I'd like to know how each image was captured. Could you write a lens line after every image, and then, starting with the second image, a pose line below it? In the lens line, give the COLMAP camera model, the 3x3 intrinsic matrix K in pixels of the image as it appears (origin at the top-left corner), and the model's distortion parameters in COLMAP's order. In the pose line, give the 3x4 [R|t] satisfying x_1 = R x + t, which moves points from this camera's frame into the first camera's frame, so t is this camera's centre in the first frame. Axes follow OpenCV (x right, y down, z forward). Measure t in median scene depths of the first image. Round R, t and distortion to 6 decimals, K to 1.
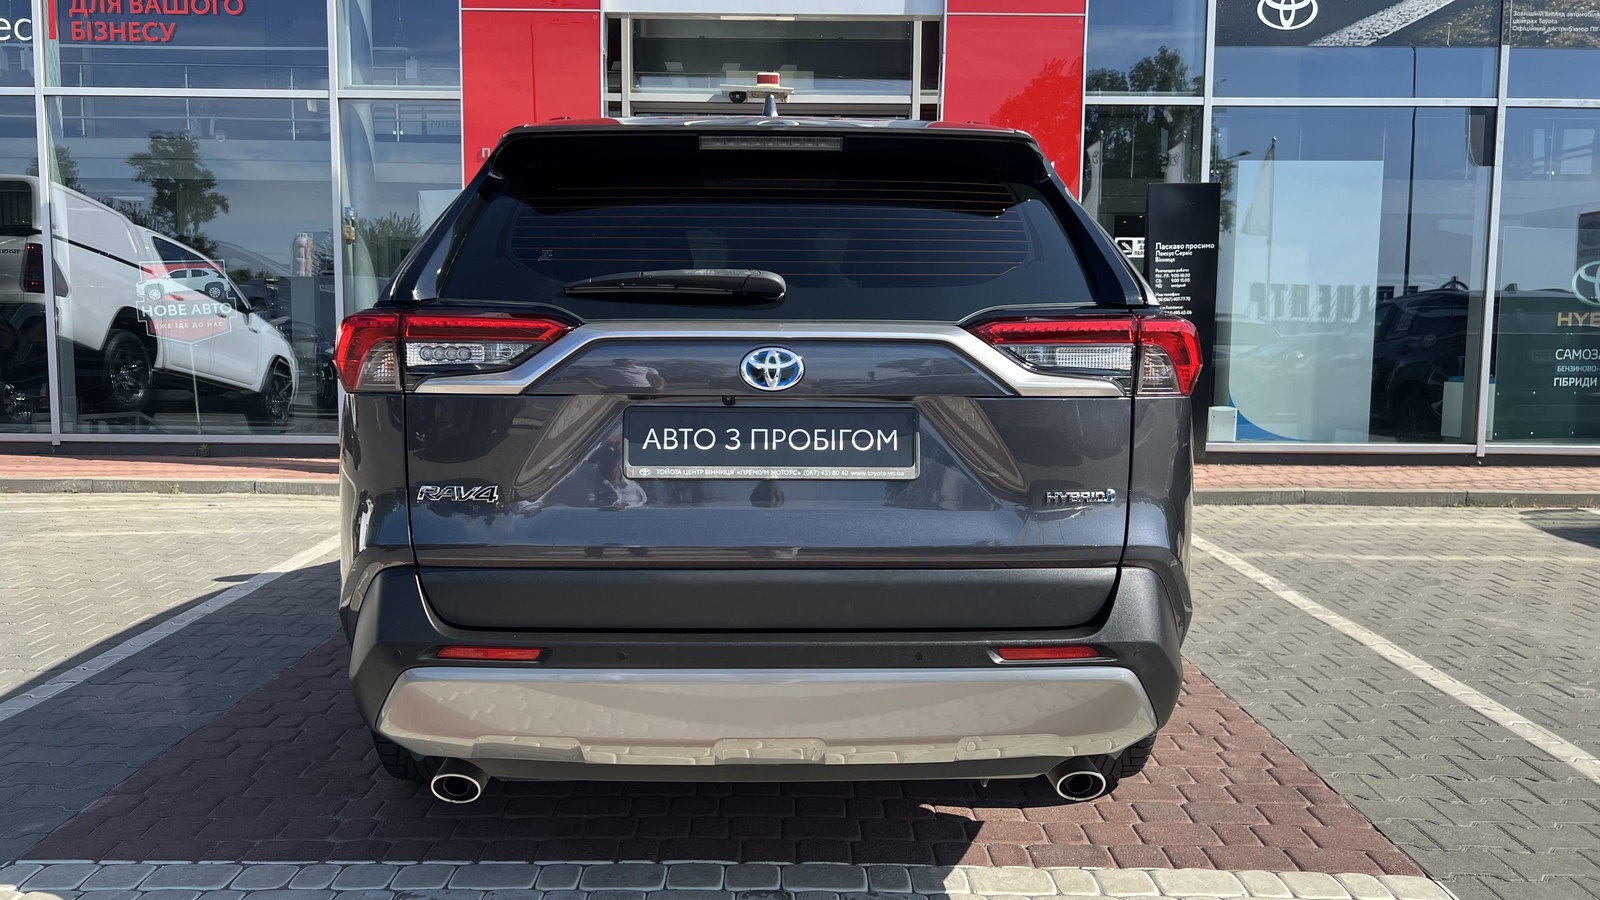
lens RADIAL K [[1212.4, 0, 800.0], [0, 1212.4, 450.0], [0, 0, 1]] dist [0.043303, -0.051994]
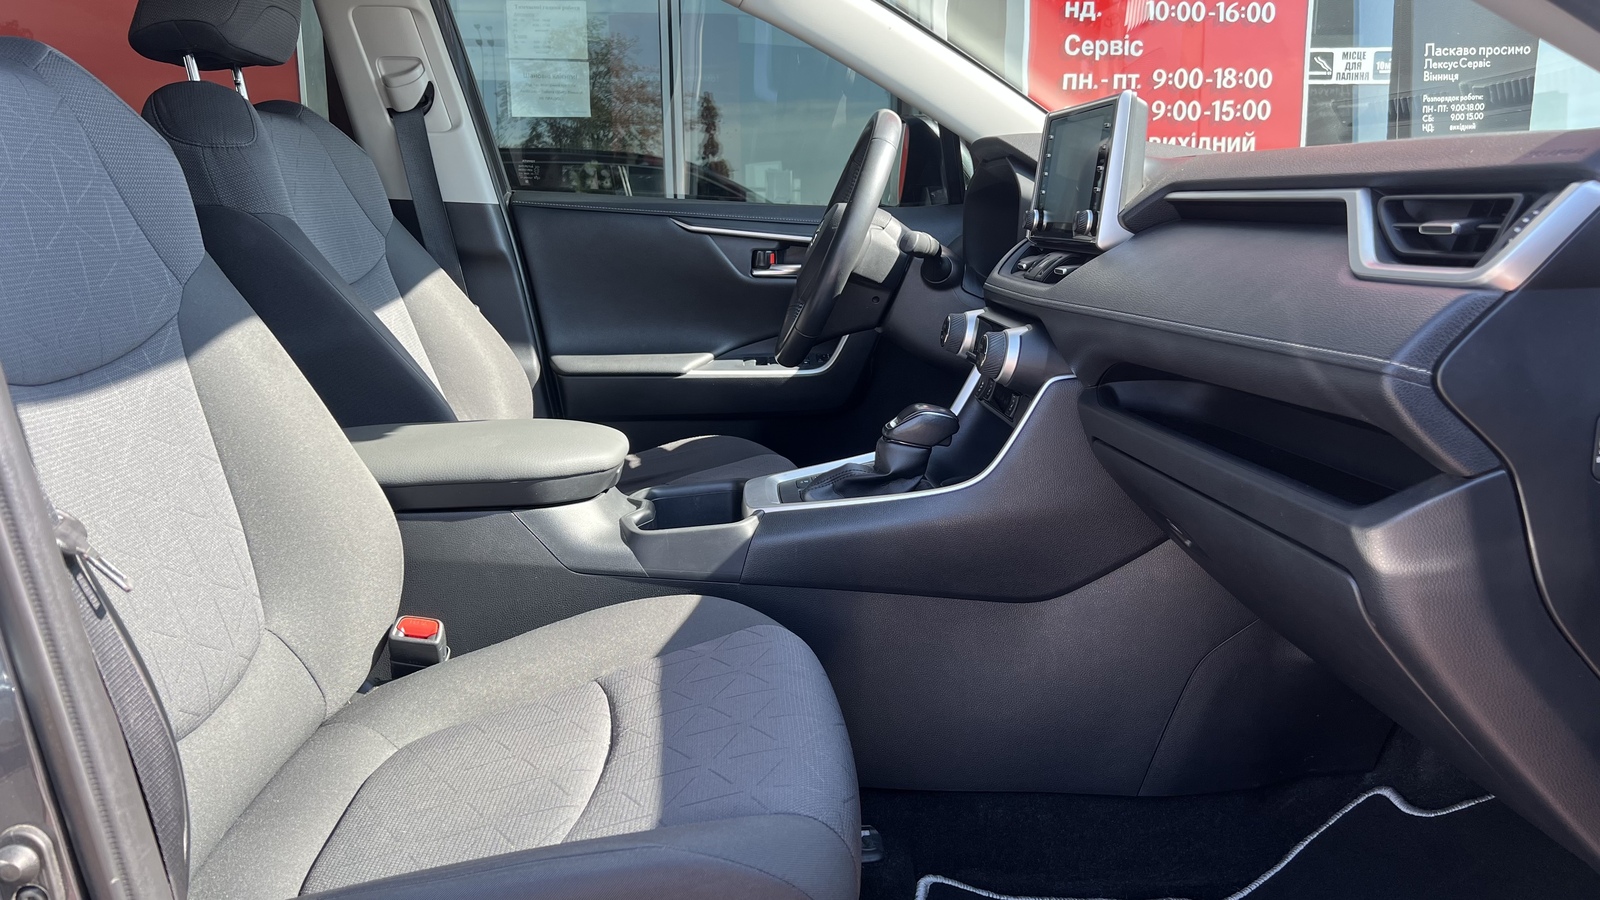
lens RADIAL K [[1211.2, 0, 803.8], [0, 1211.2, 458.7], [0, 0, 1]] dist [0.040455, -0.046261]
pose [[0.995899, -0.031603, 0.084773, -0.021136], [0.024682, 0.996369, 0.081480, -0.044441], [-0.087040, -0.079053, 0.993063, 0.510042]]
